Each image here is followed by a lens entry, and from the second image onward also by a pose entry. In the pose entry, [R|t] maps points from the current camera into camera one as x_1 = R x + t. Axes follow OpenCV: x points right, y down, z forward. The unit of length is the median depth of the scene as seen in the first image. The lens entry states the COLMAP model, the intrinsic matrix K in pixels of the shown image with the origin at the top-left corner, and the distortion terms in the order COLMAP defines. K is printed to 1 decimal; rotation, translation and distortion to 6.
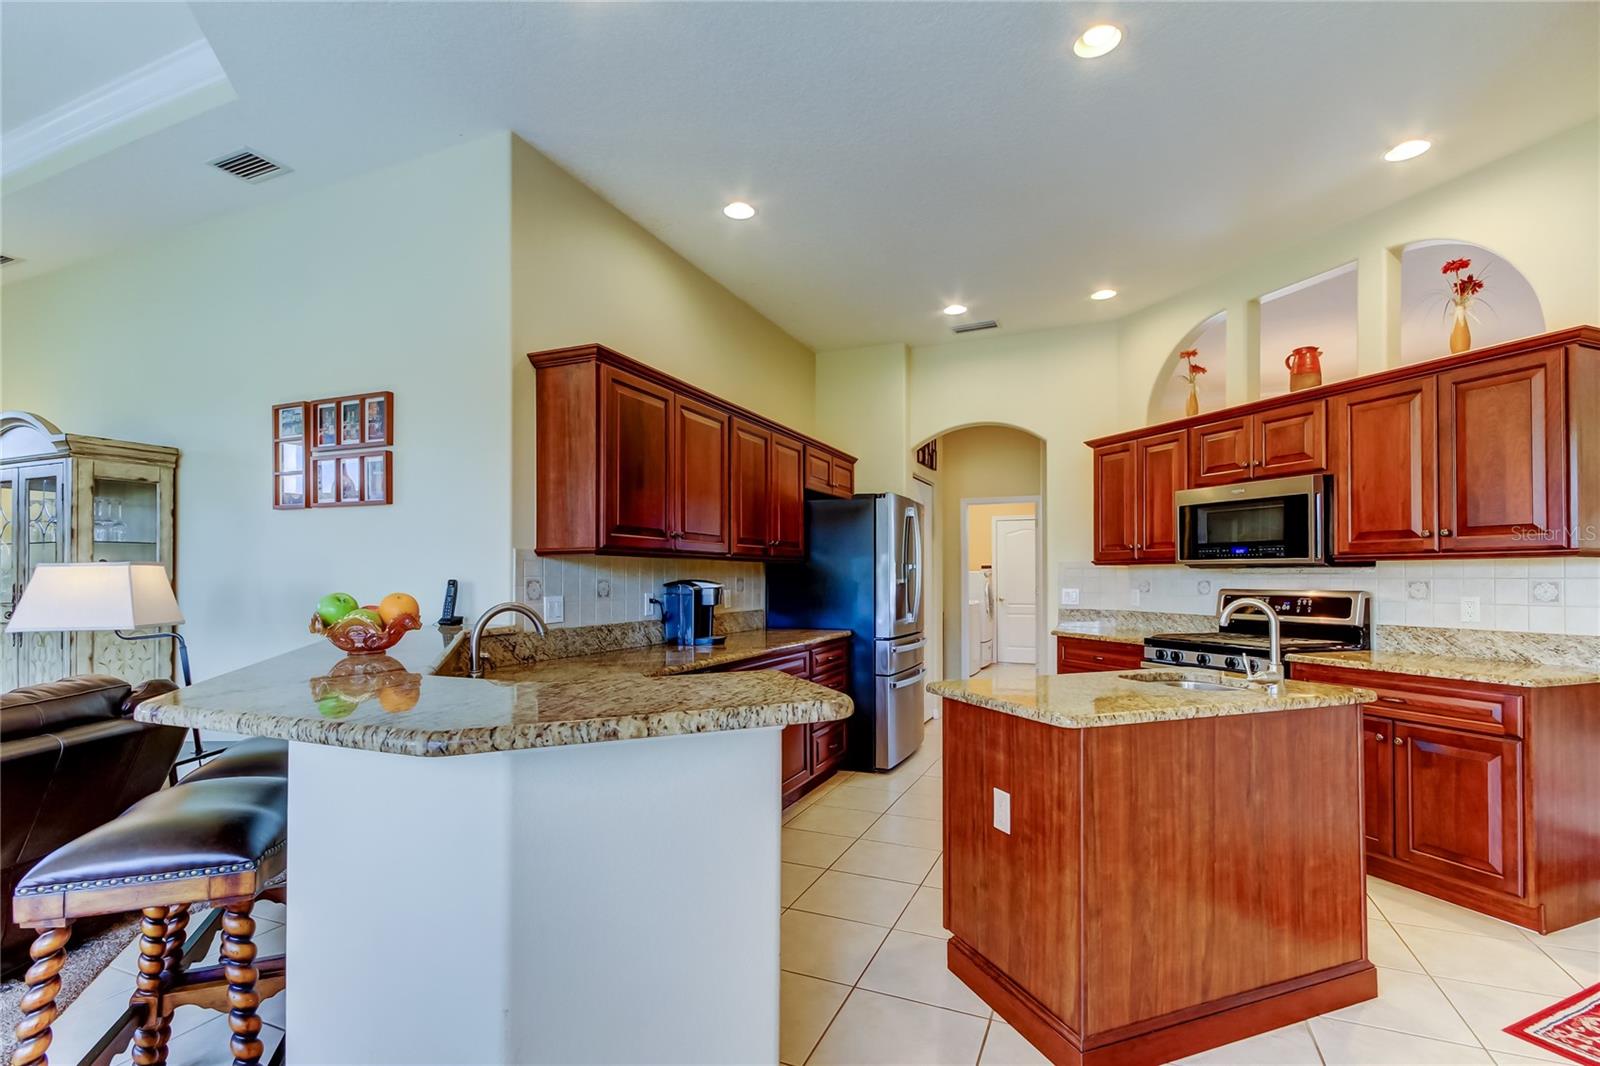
lens RADIAL K [[751.3, 0, 806.3], [0, 751.3, 569.7], [0, 0, 1]] dist [0.014418, -0.004330]
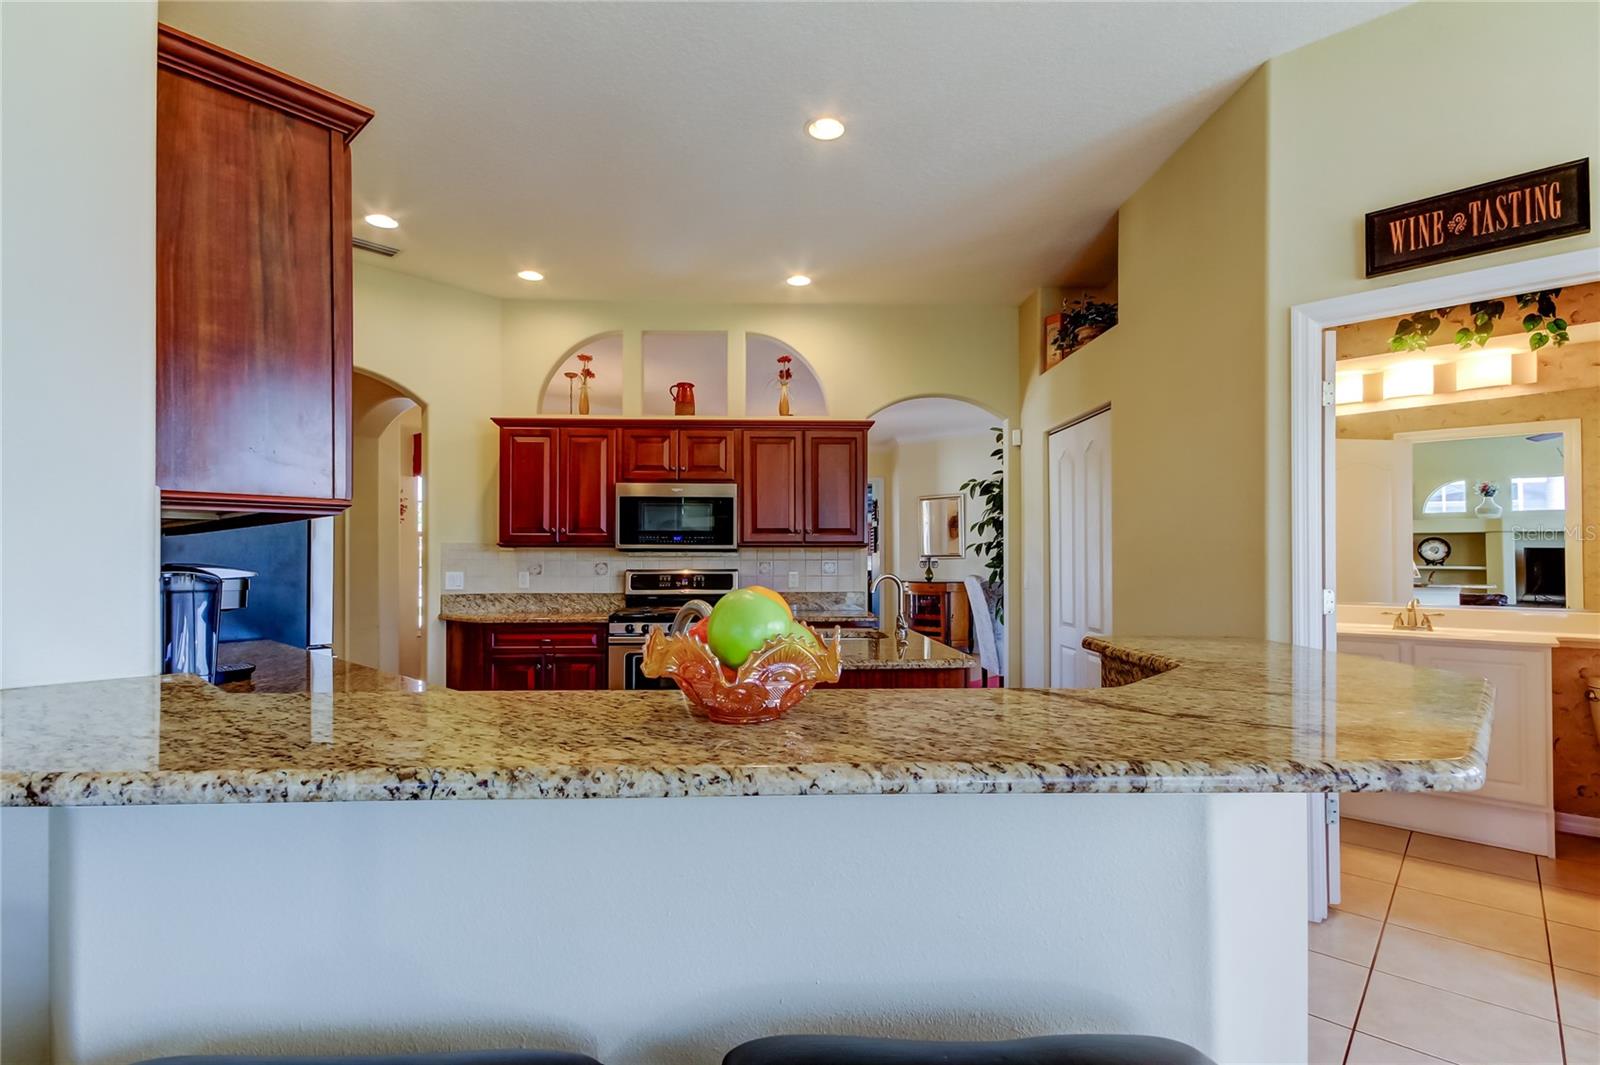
lens RADIAL K [[751.3, 0, 784.1], [0, 751.3, 554.0], [0, 0, 1]] dist [0.014418, -0.004330]
pose [[0.322327, 0.008181, 0.946593, -0.496971], [-0.008369, 0.999948, -0.005792, 0.005890], [-0.946591, -0.006055, 0.322379, 0.411838]]
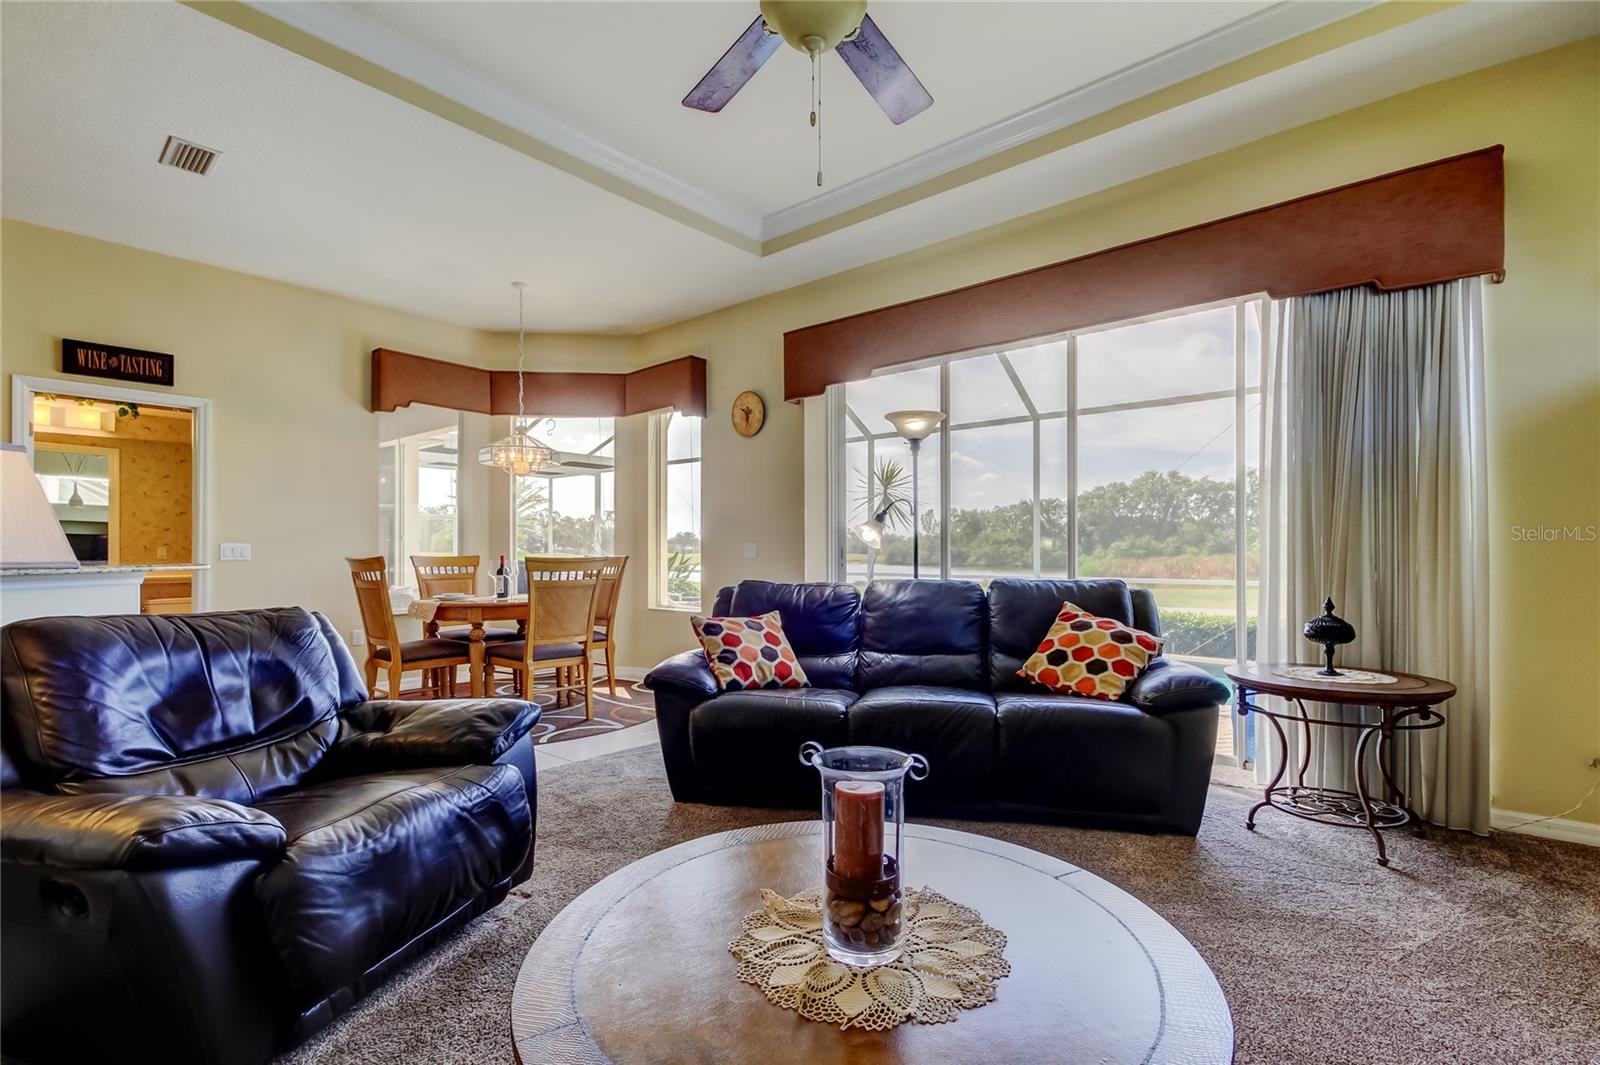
lens RADIAL K [[751.3, 0, 822.8], [0, 751.3, 549.6], [0, 0, 1]] dist [0.014418, -0.004330]
pose [[-0.960971, 0.002177, 0.276640, -1.131970], [-0.002426, 0.999864, -0.016294, 0.048580], [-0.276637, -0.016329, -0.960836, 0.910648]]
